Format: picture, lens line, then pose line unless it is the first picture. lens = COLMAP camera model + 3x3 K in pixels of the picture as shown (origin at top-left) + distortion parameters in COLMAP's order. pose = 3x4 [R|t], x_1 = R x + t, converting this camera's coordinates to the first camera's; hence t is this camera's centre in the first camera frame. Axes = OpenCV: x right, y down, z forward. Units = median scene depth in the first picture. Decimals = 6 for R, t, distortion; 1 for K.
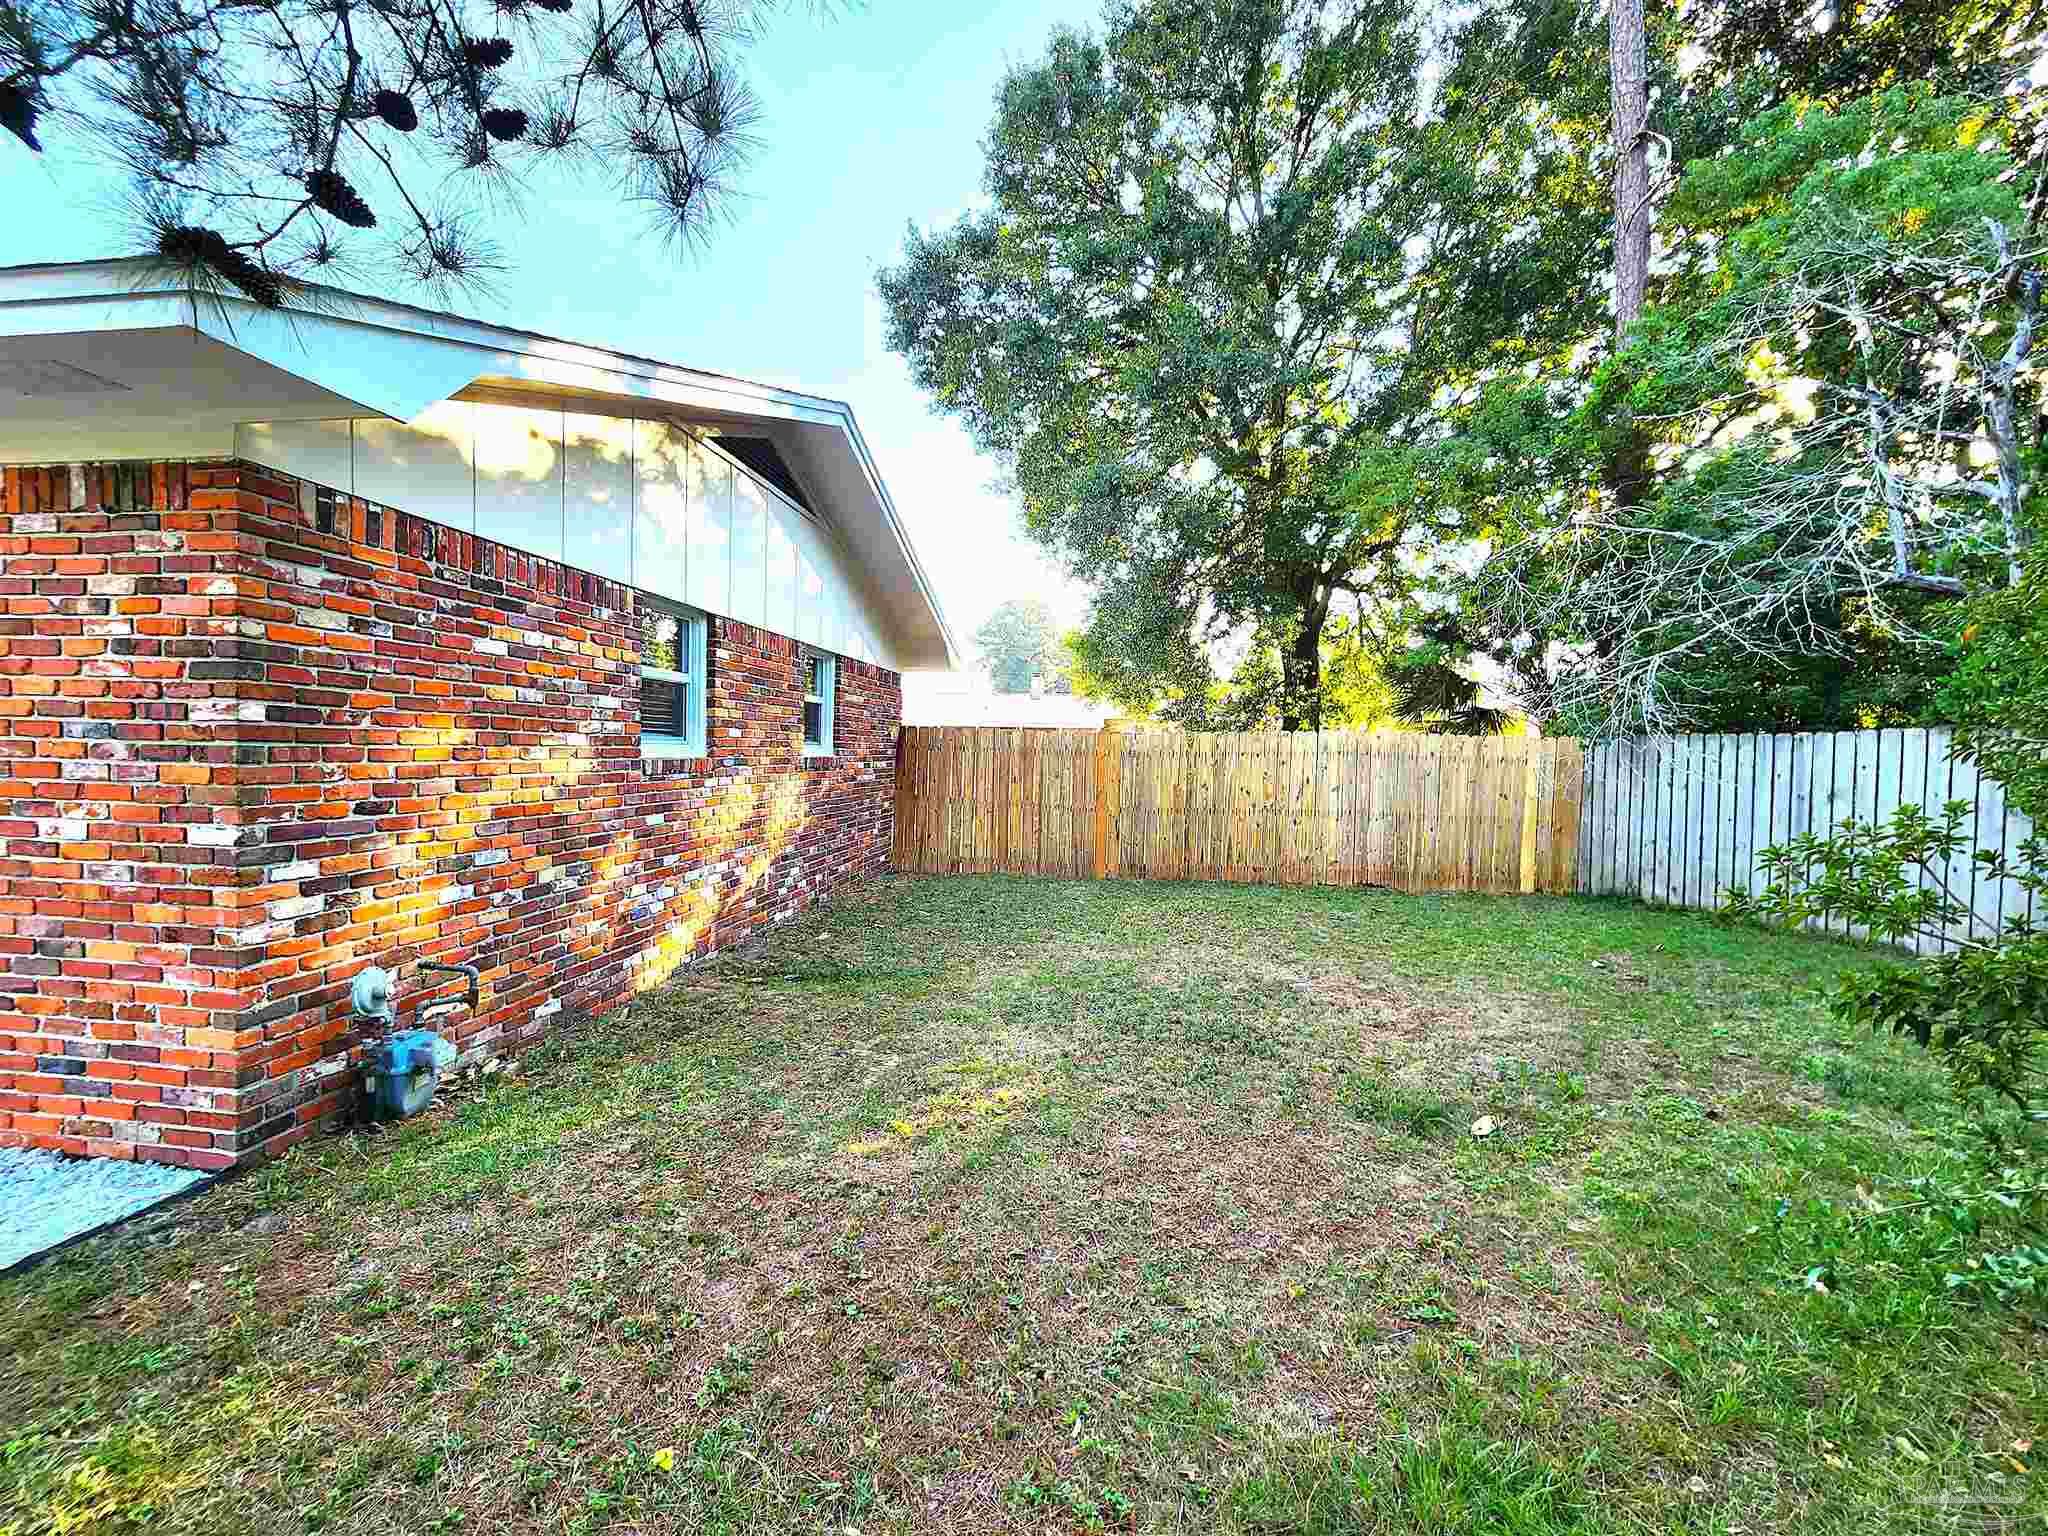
lens RADIAL K [[842.0, 0, 1024.0], [0, 842.0, 768.0], [0, 0, 1]] dist [0.000533, 0.000190]
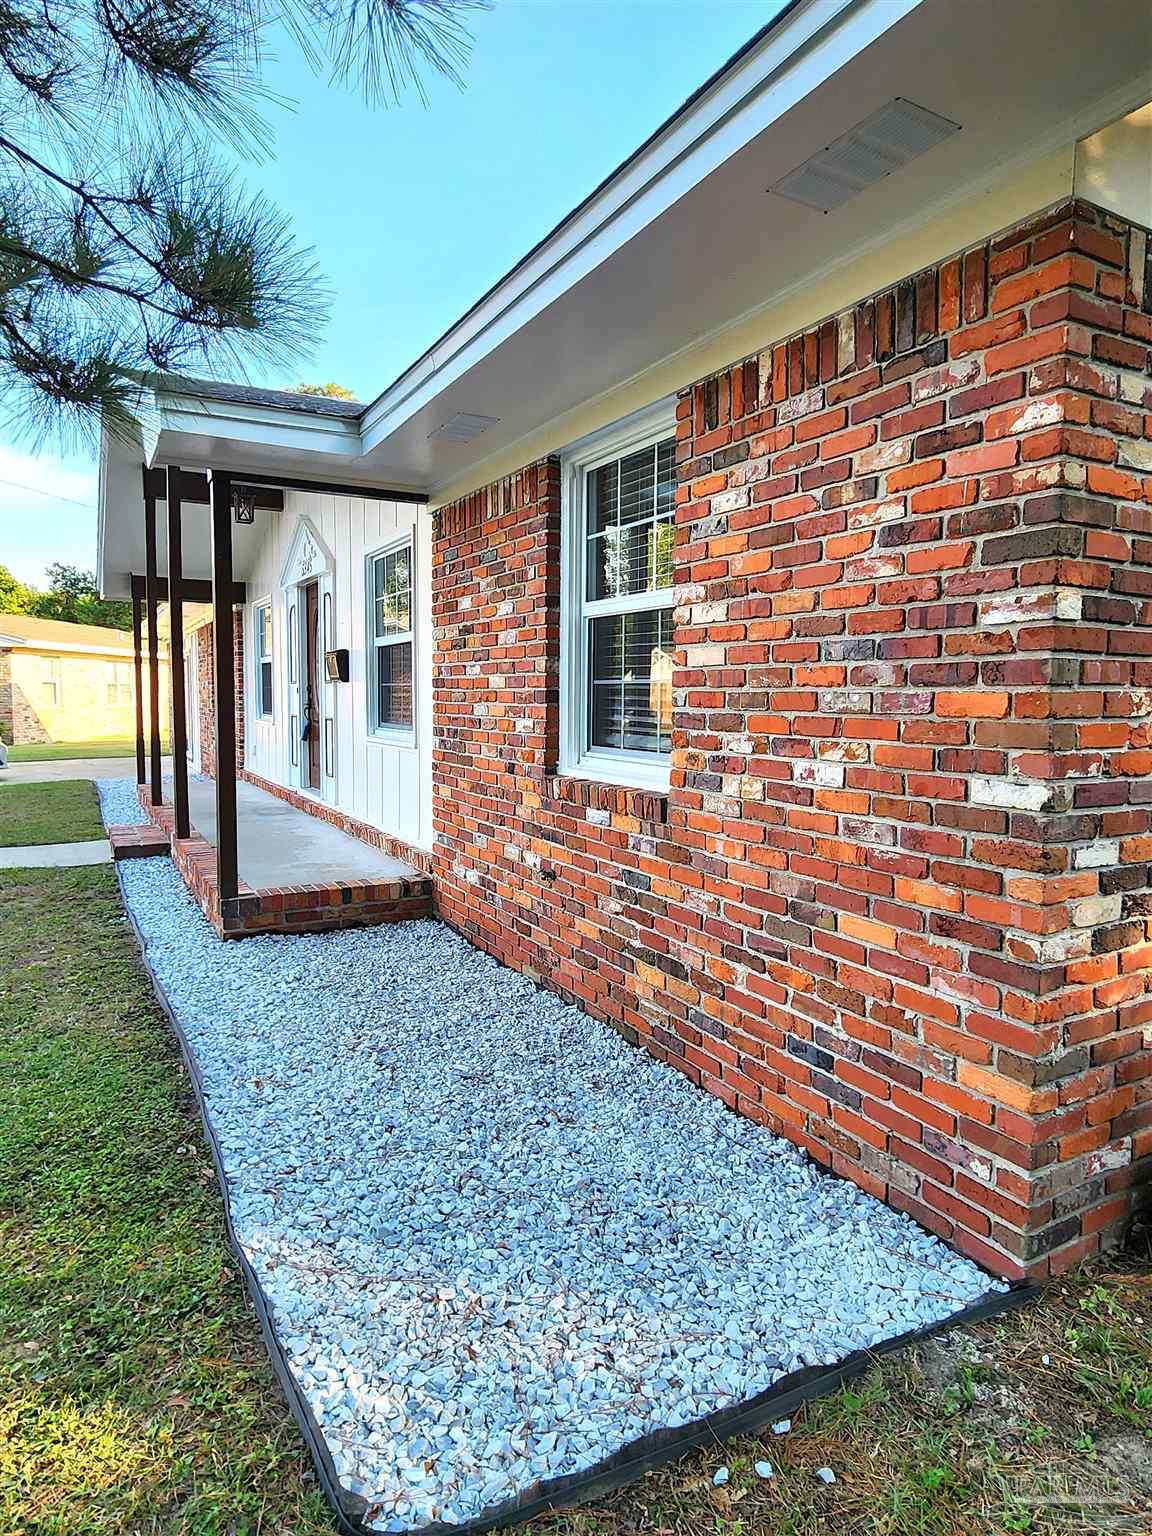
lens RADIAL K [[826.3, 0, 576.0], [0, 826.3, 768.0], [0, 0, 1]] dist [-0.000620, -0.000452]
pose [[0.618743, 0.045377, -0.784282, -0.653688], [-0.011512, 0.998747, 0.048703, 0.031088], [0.785509, -0.021106, 0.618490, 0.312953]]
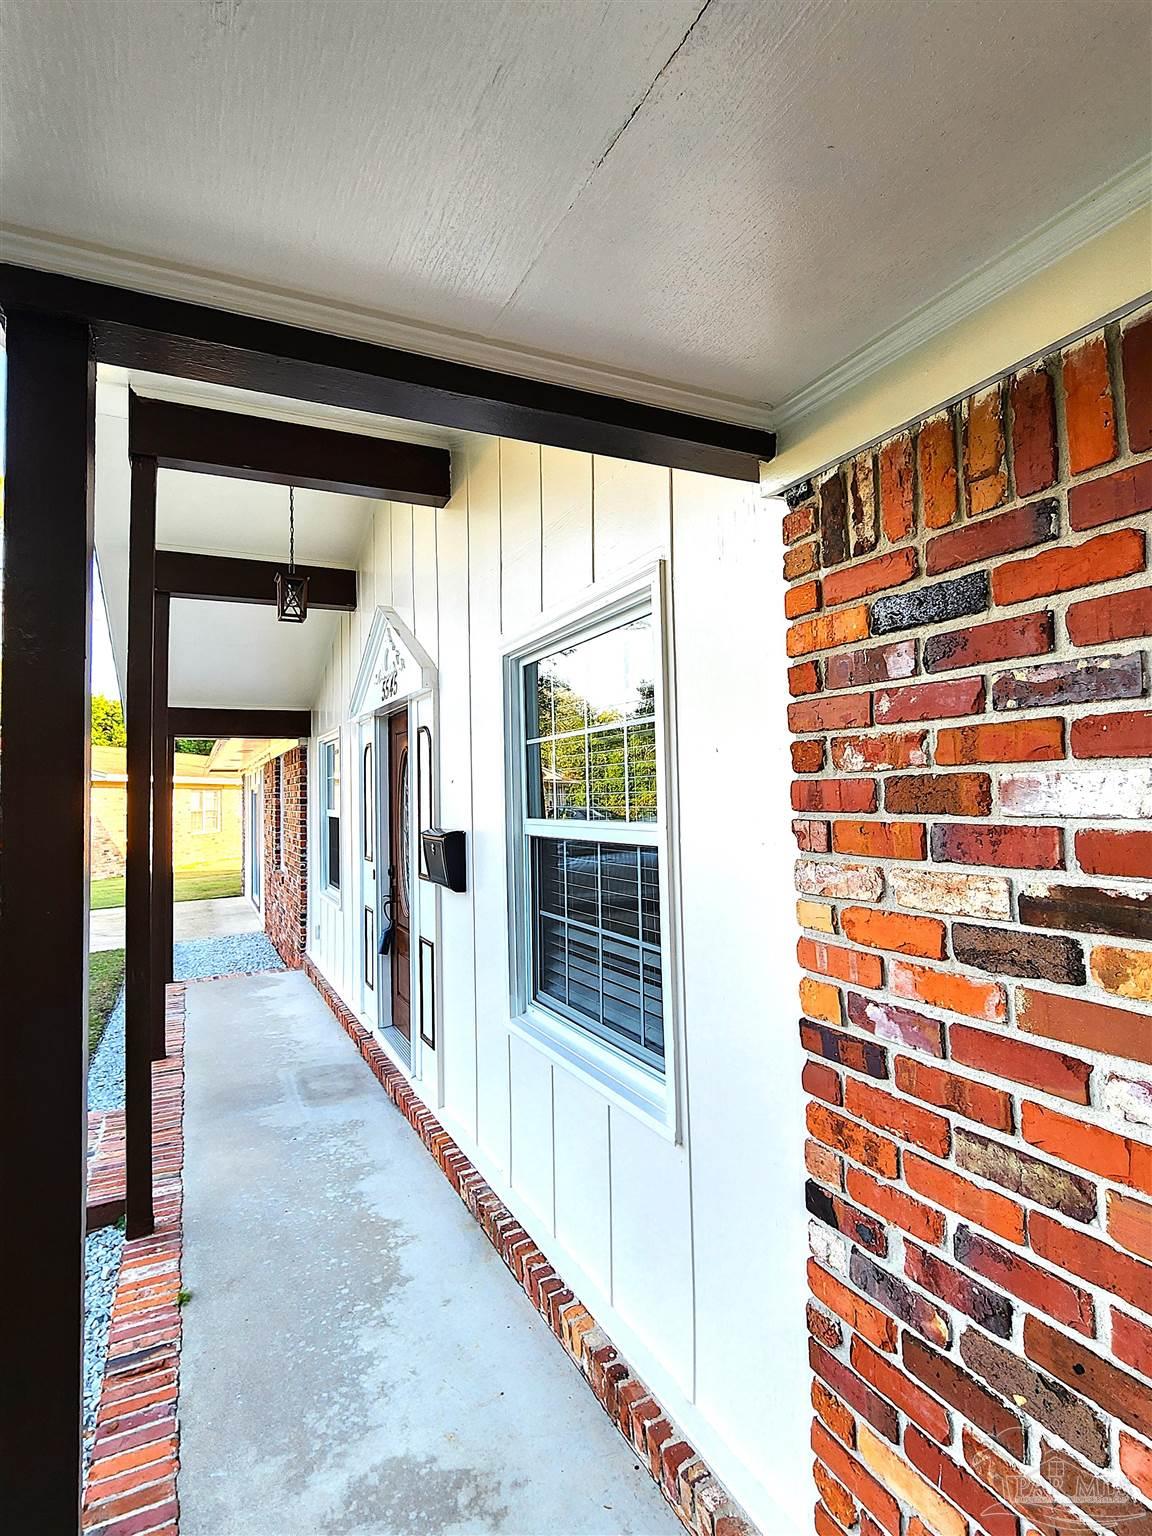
lens RADIAL K [[826.3, 0, 576.0], [0, 826.3, 768.0], [0, 0, 1]] dist [-0.000620, -0.000452]
pose [[0.546169, -0.079271, -0.833916, -0.749111], [0.018570, 0.996413, -0.082555, 0.013582], [0.837469, 0.029604, 0.545683, 0.347623]]
